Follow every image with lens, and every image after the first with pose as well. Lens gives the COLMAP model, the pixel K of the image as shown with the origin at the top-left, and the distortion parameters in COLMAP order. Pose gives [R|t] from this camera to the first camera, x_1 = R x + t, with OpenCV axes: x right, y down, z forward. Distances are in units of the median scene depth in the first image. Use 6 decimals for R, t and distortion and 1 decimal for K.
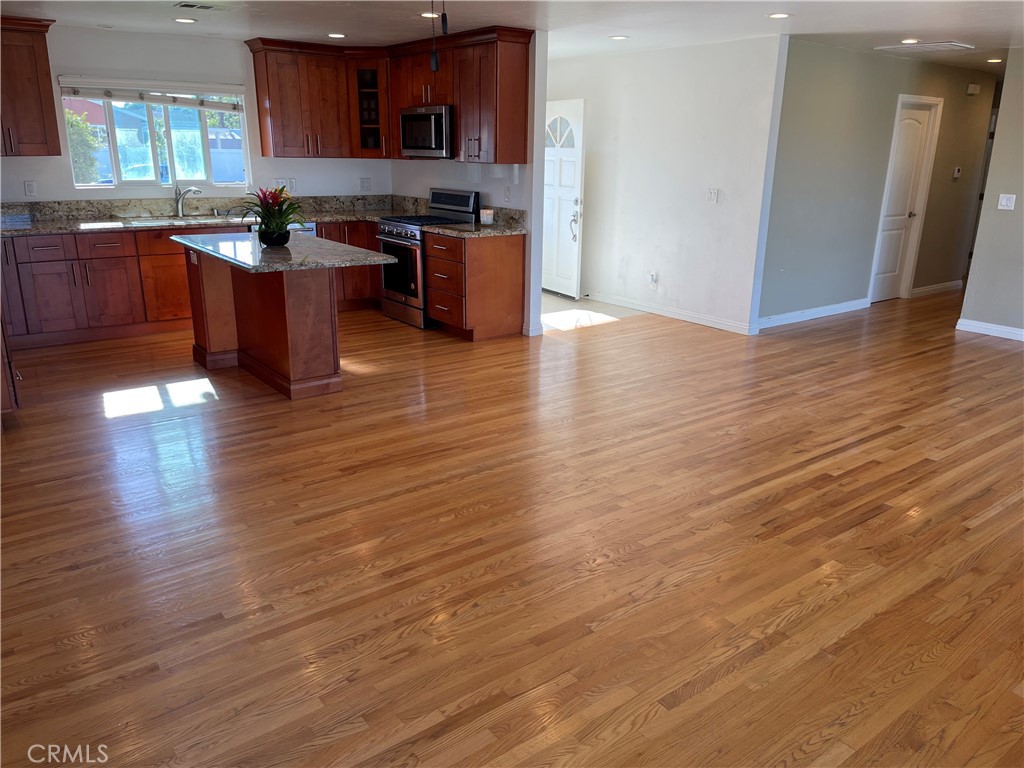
lens RADIAL K [[772.0, 0, 523.5], [0, 772.0, 389.9], [0, 0, 1]] dist [0.069267, -0.086674]
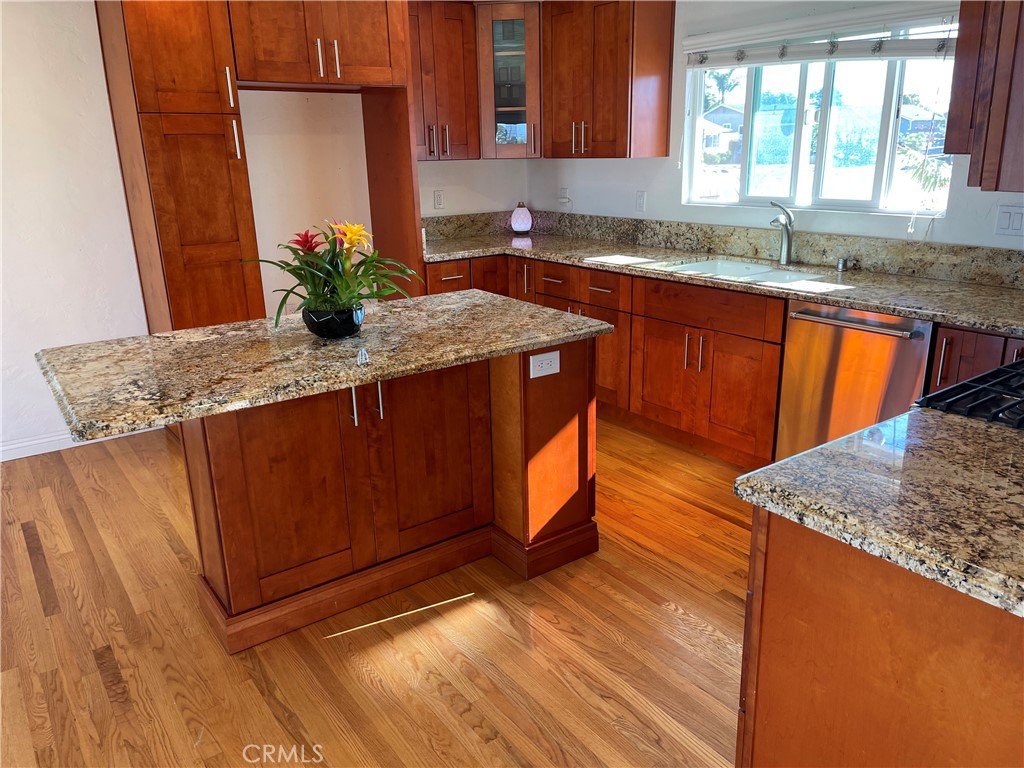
lens RADIAL K [[772.0, 0, 518.4], [0, 772.0, 382.2], [0, 0, 1]] dist [0.069267, -0.086674]
pose [[-0.034675, 0.275470, -0.960684, 0.131287], [-0.277463, 0.920820, 0.274053, -0.253615], [0.960110, 0.276057, 0.044503, 0.849383]]
